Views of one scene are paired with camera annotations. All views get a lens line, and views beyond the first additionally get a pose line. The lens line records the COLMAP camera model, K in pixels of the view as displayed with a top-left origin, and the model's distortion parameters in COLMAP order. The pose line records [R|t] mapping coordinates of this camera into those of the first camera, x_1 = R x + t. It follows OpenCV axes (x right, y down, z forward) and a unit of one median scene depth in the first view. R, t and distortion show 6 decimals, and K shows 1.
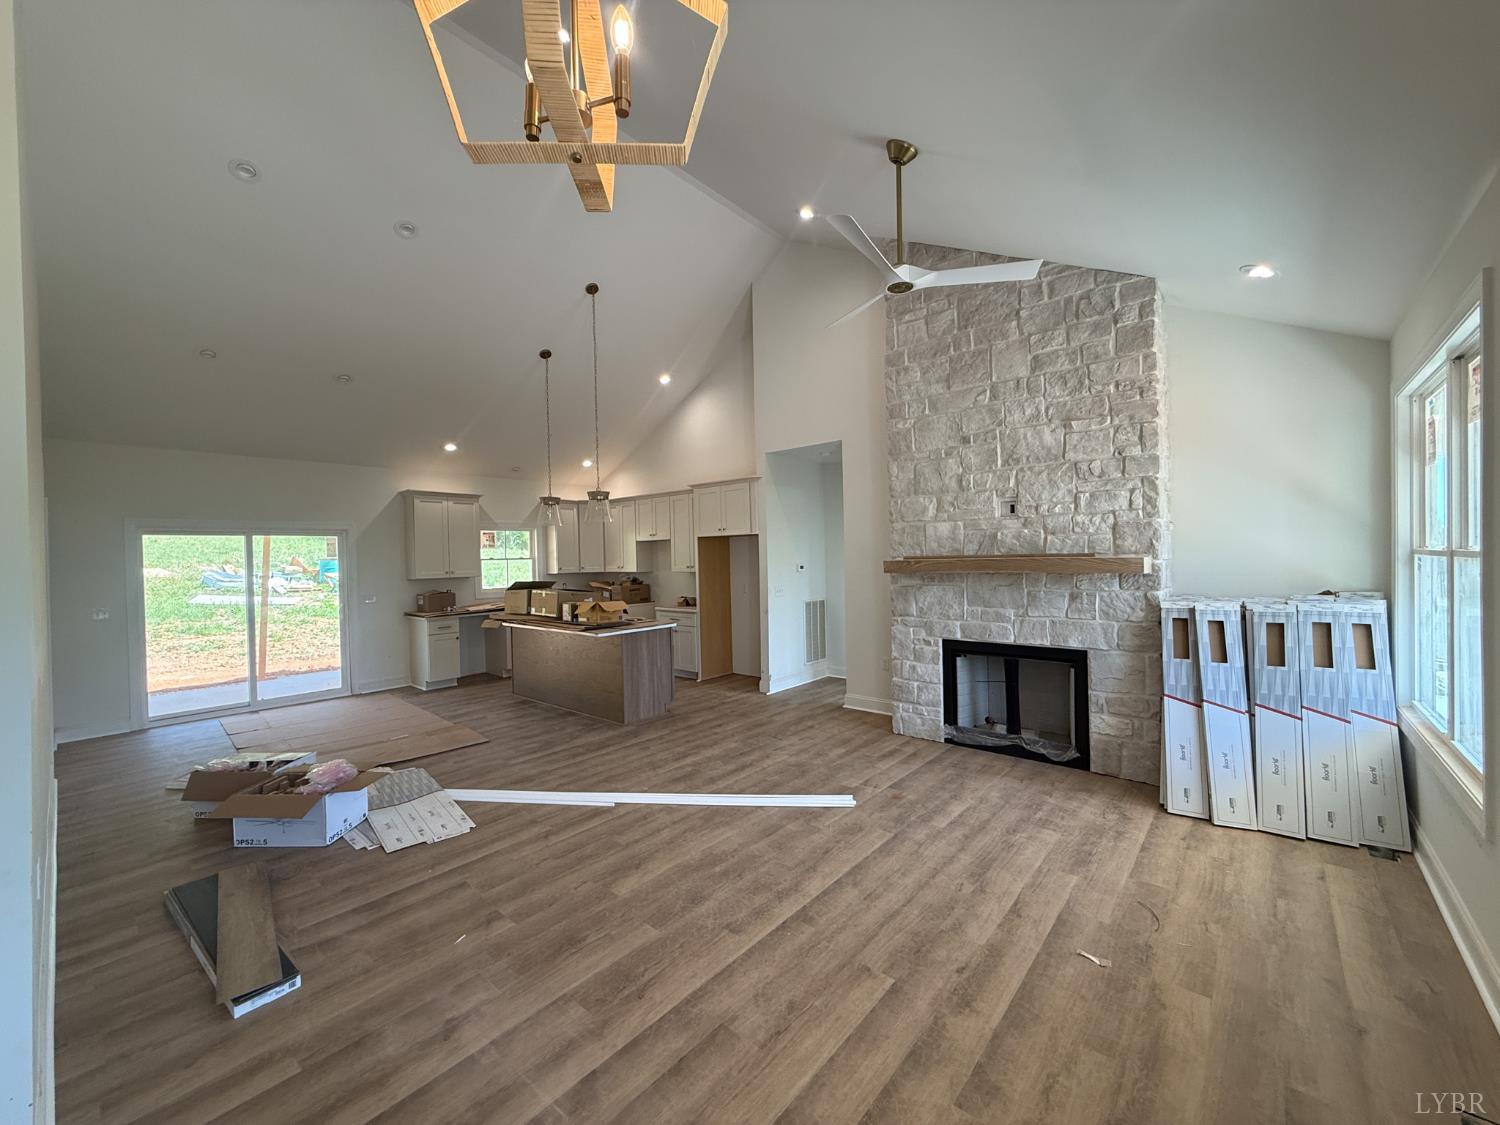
lens RADIAL K [[600.6, 0, 747.5], [0, 600.6, 561.8], [0, 0, 1]] dist [0.008724, -0.002434]
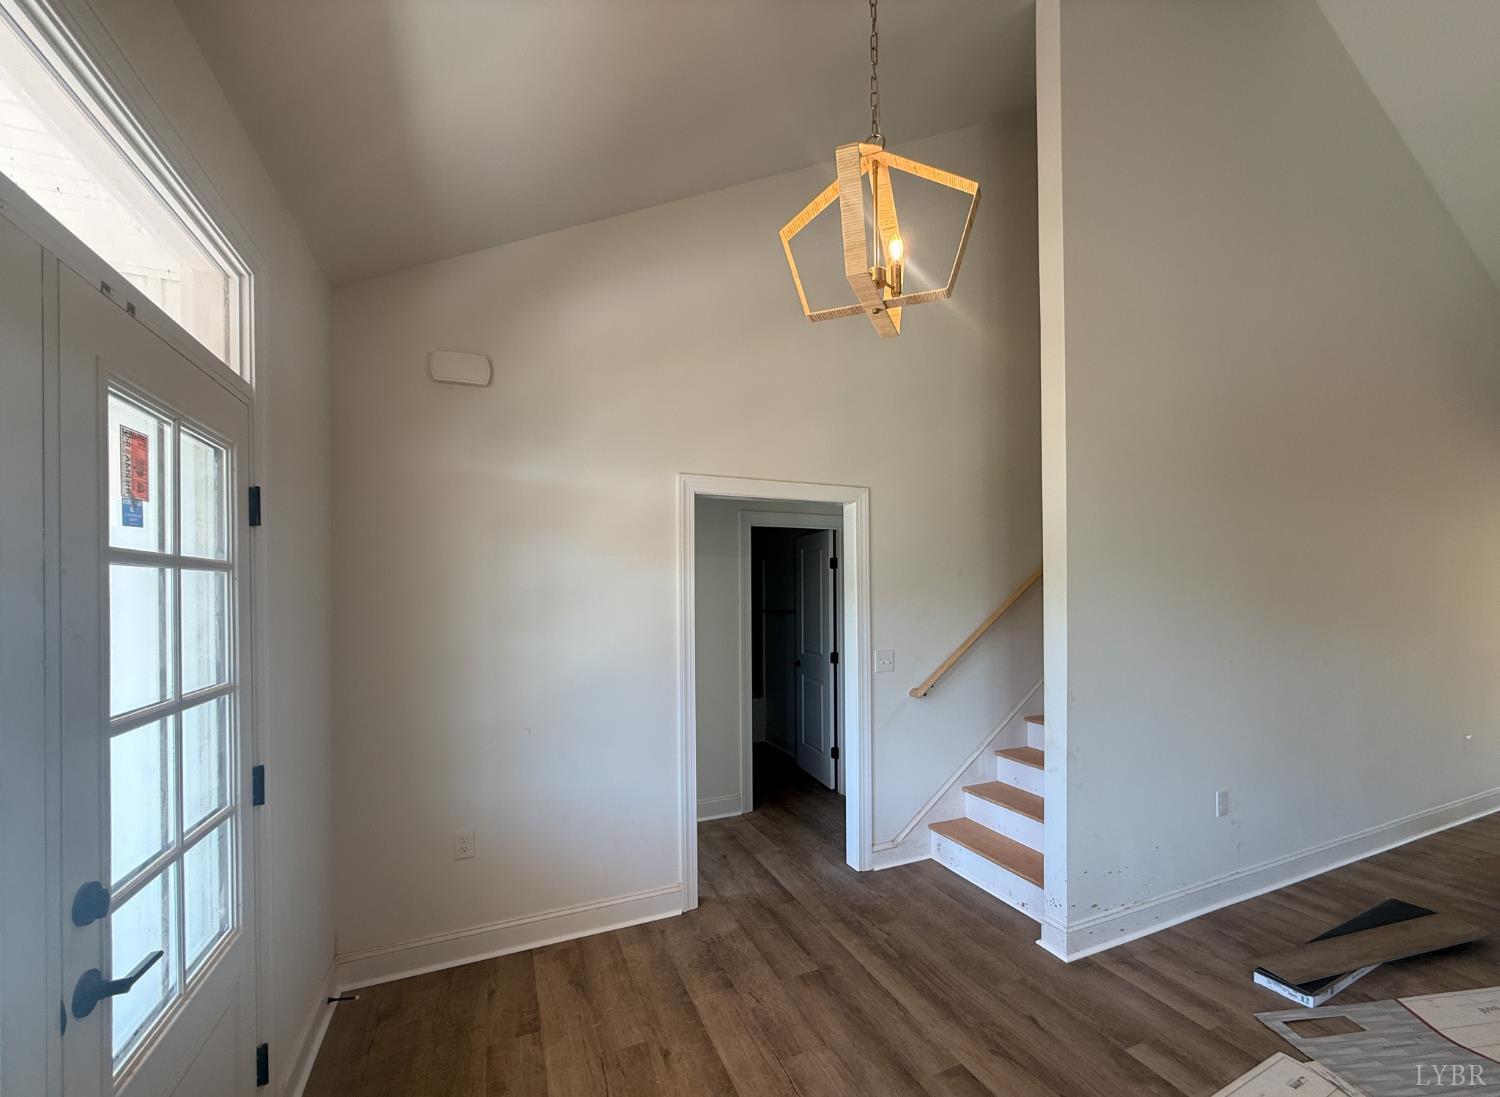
lens RADIAL K [[600.6, 0, 790.3], [0, 600.6, 592.2], [0, 0, 1]] dist [0.008724, -0.002434]
pose [[-0.403800, 0.023284, -0.914551, 0.267863], [0.002787, 0.999703, 0.024222, -0.007629], [0.914843, 0.007232, -0.403745, 0.320775]]
